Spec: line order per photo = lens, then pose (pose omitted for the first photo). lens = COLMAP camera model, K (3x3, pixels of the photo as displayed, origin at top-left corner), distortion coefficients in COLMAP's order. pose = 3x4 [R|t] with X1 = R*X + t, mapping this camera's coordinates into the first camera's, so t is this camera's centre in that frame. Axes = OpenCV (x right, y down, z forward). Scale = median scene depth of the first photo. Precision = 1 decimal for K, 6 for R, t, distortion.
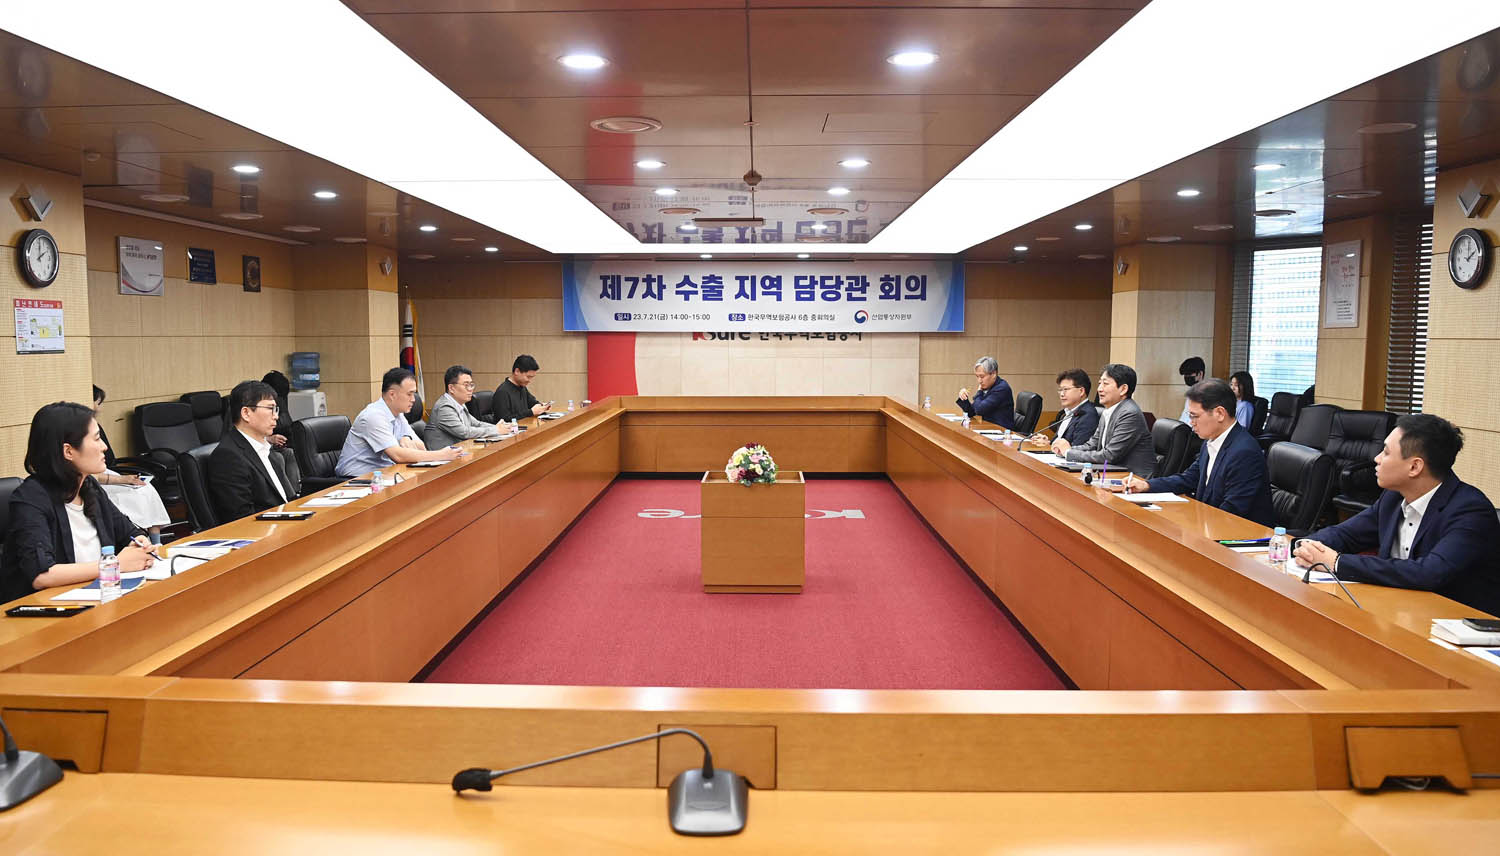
lens RADIAL K [[1063.1, 0, 750.0], [0, 1063.1, 428.0], [0, 0, 1]] dist [-0.062008, 0.000056]
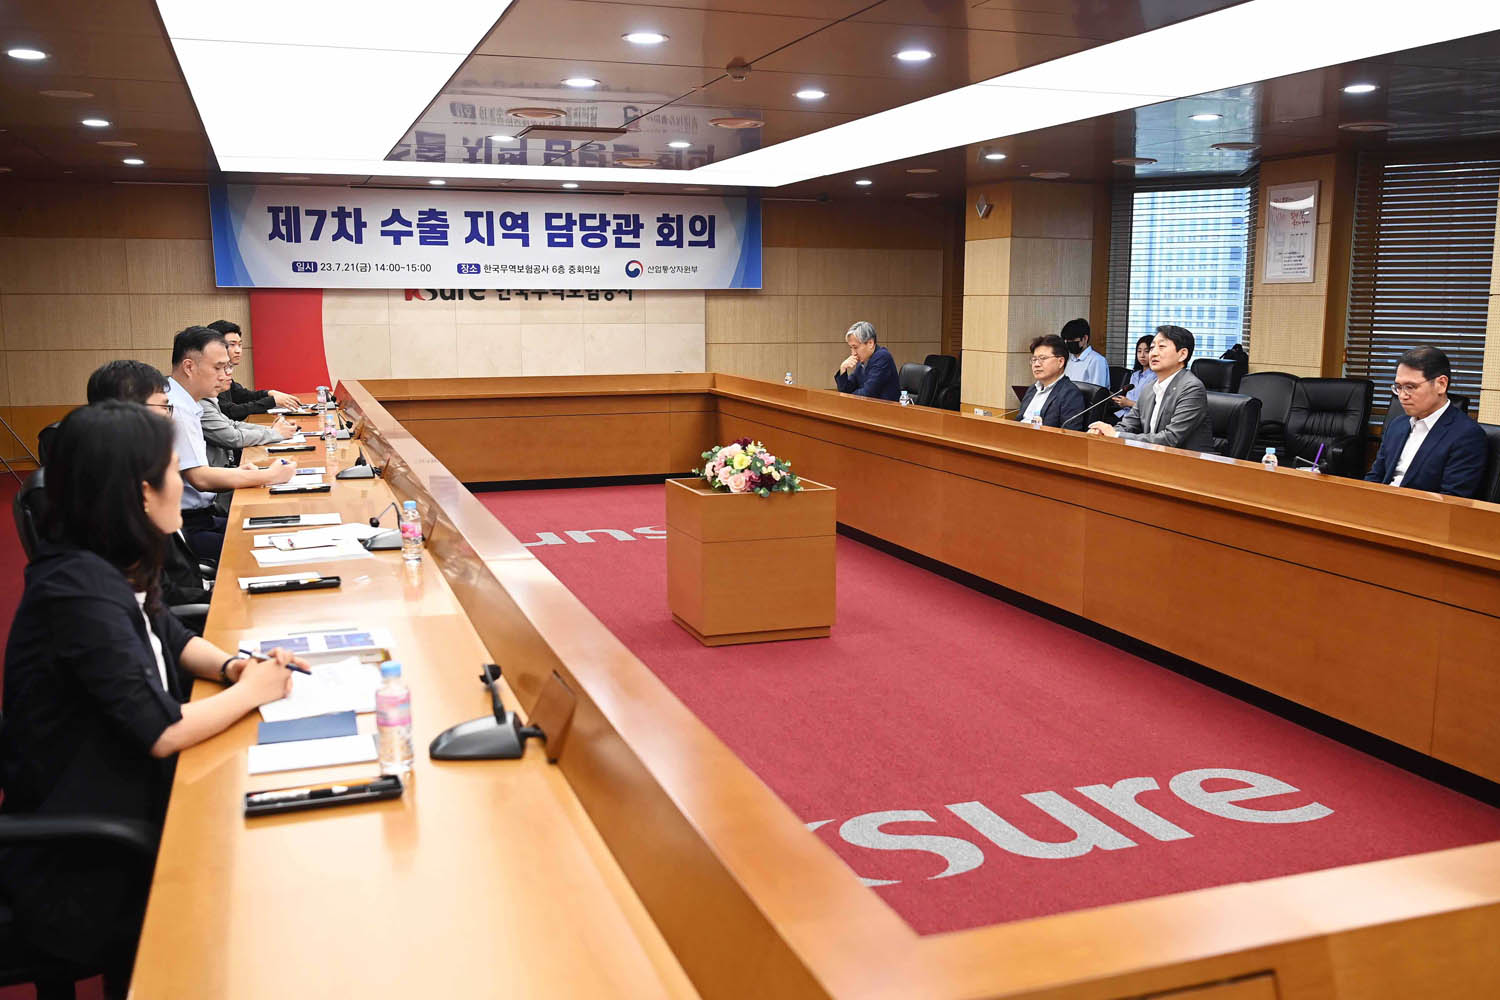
lens RADIAL K [[1343.2, 0, 750.0], [0, 1343.2, 500.0], [0, 0, 1]] dist [-0.035651, 0.021921]
pose [[0.940247, -0.049495, 0.336875, -0.148589], [0.028186, 0.997297, 0.067857, -0.002825], [-0.339323, -0.054307, 0.939101, 0.062722]]
